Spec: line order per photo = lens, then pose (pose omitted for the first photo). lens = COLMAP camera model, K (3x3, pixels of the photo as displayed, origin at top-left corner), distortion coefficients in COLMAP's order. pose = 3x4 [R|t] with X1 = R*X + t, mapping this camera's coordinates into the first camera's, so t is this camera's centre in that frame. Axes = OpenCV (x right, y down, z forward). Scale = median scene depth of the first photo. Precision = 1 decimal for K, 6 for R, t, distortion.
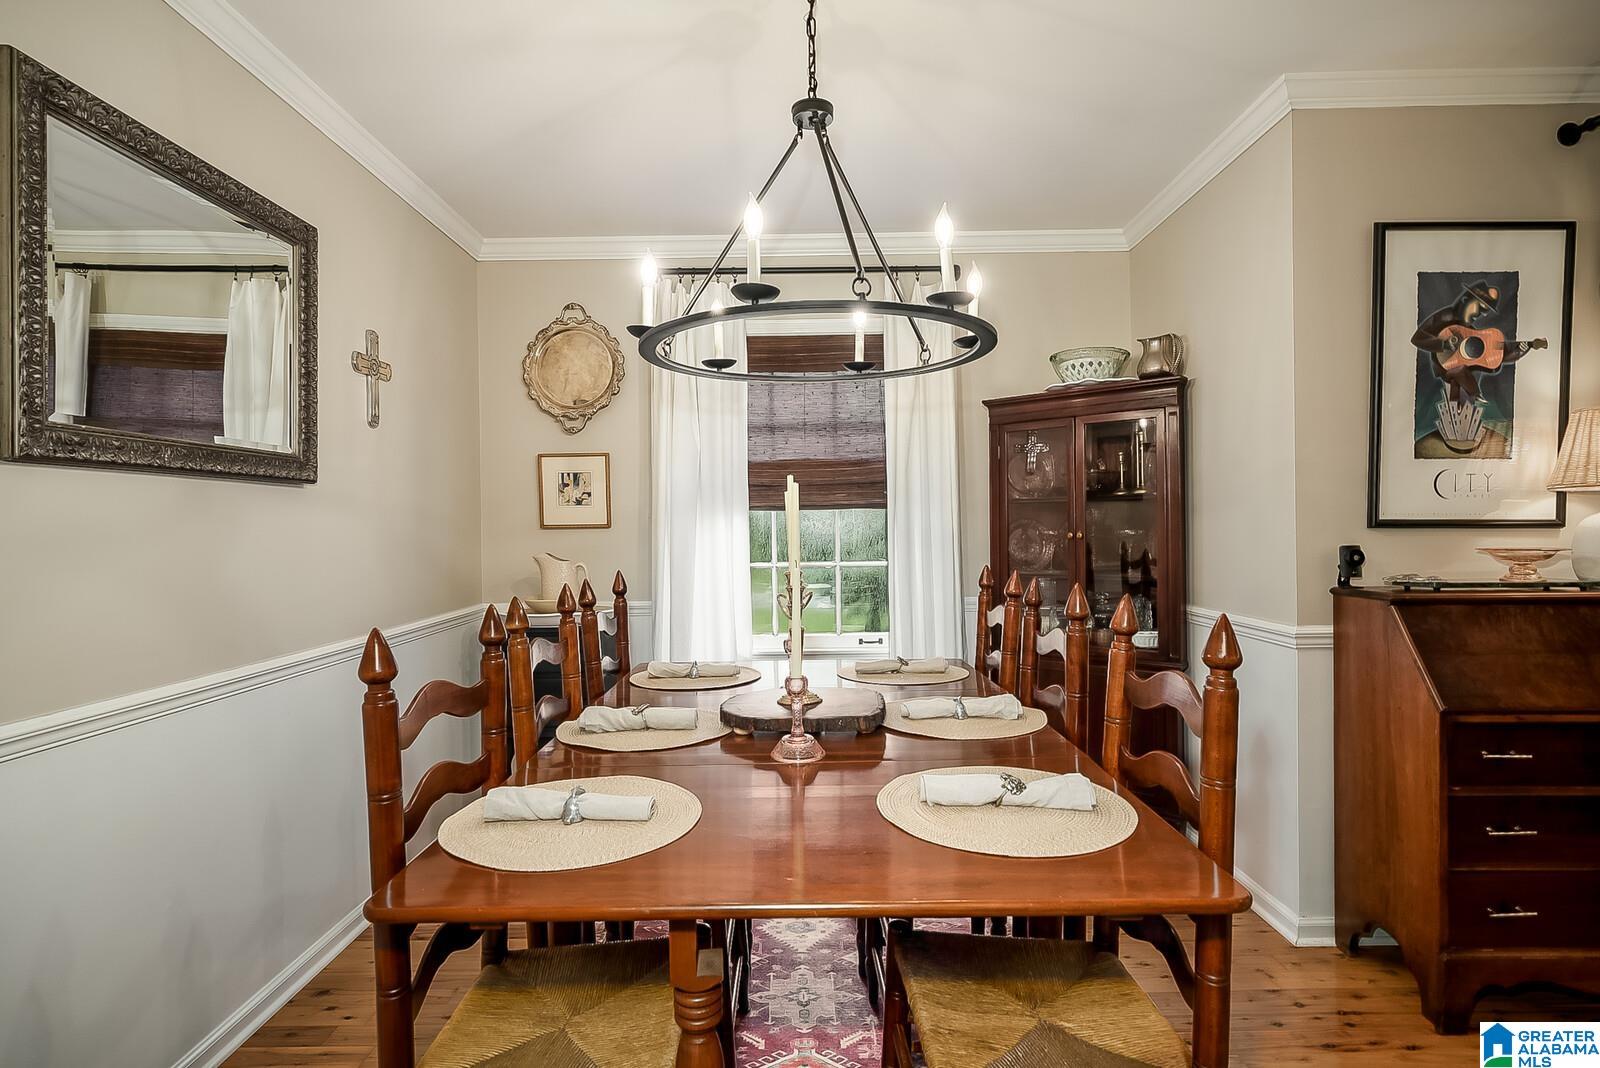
lens RADIAL K [[814.1, 0, 802.1], [0, 814.1, 536.1], [0, 0, 1]] dist [-0.001876, 0.000015]
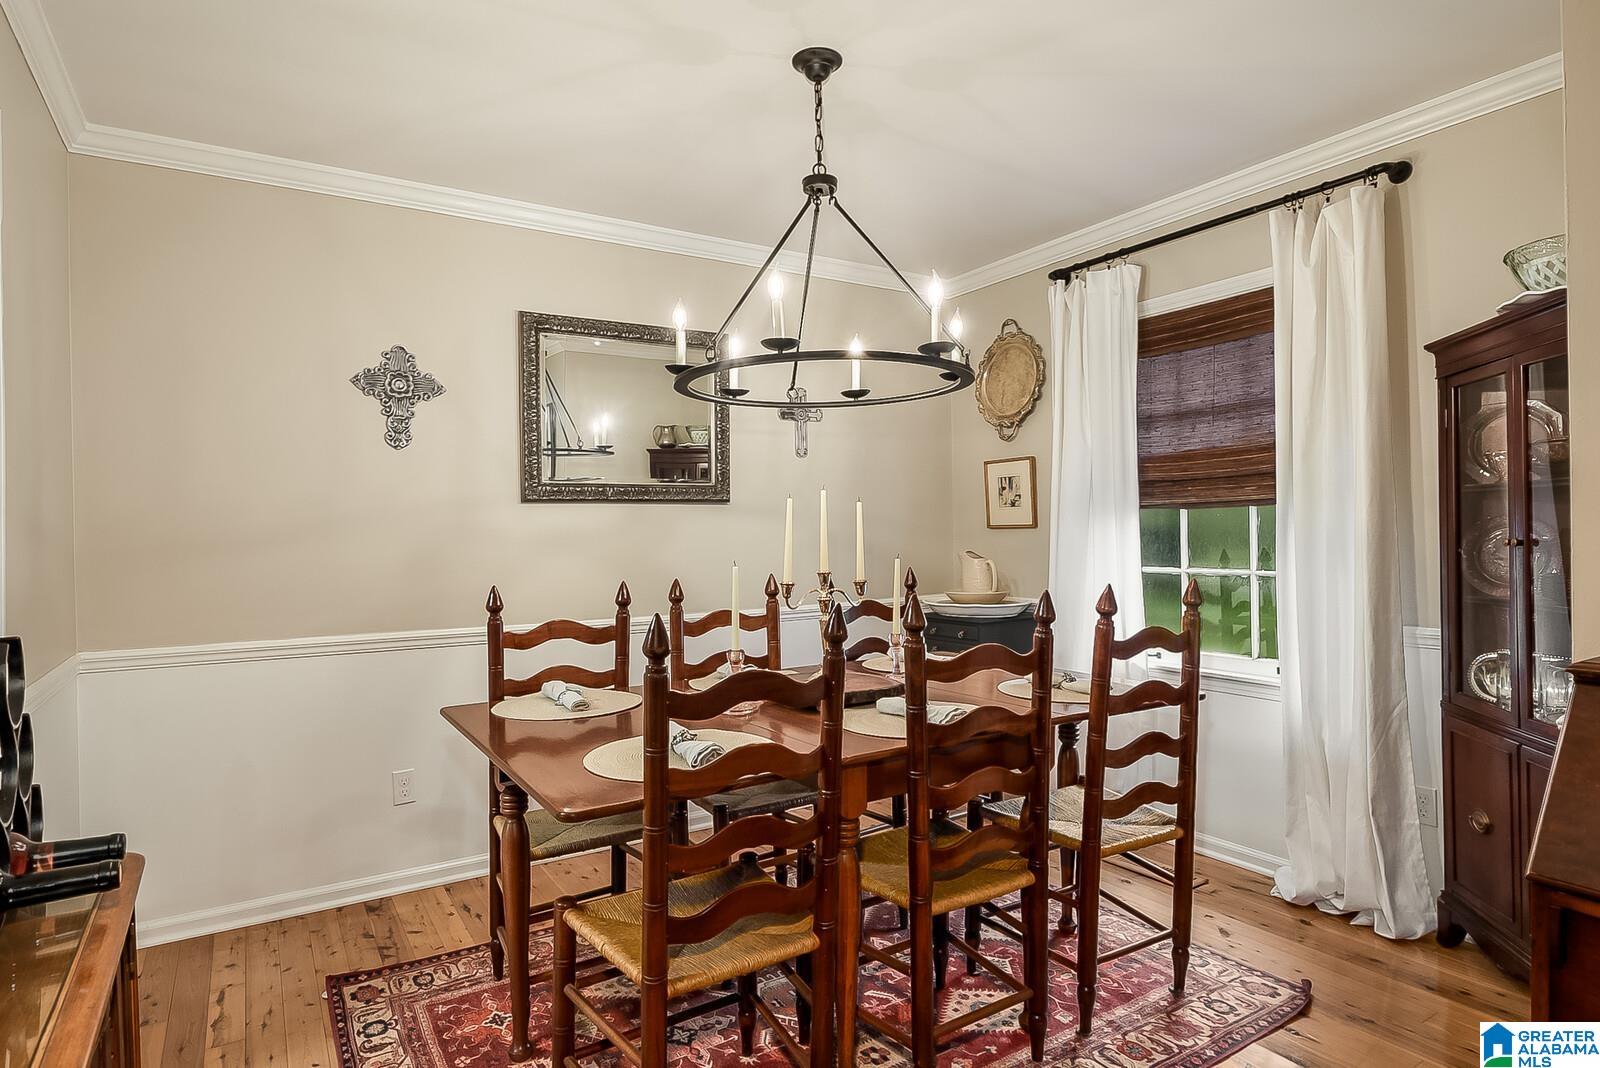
lens RADIAL K [[863.2, 0, 798.3], [0, 863.2, 531.2], [0, 0, 1]] dist [-0.005508, -0.000063]
pose [[0.536012, 0.005310, -0.844194, 0.536497], [-0.001986, 0.999985, 0.005028, -0.010988], [0.844208, -0.001018, 0.536015, 0.151786]]
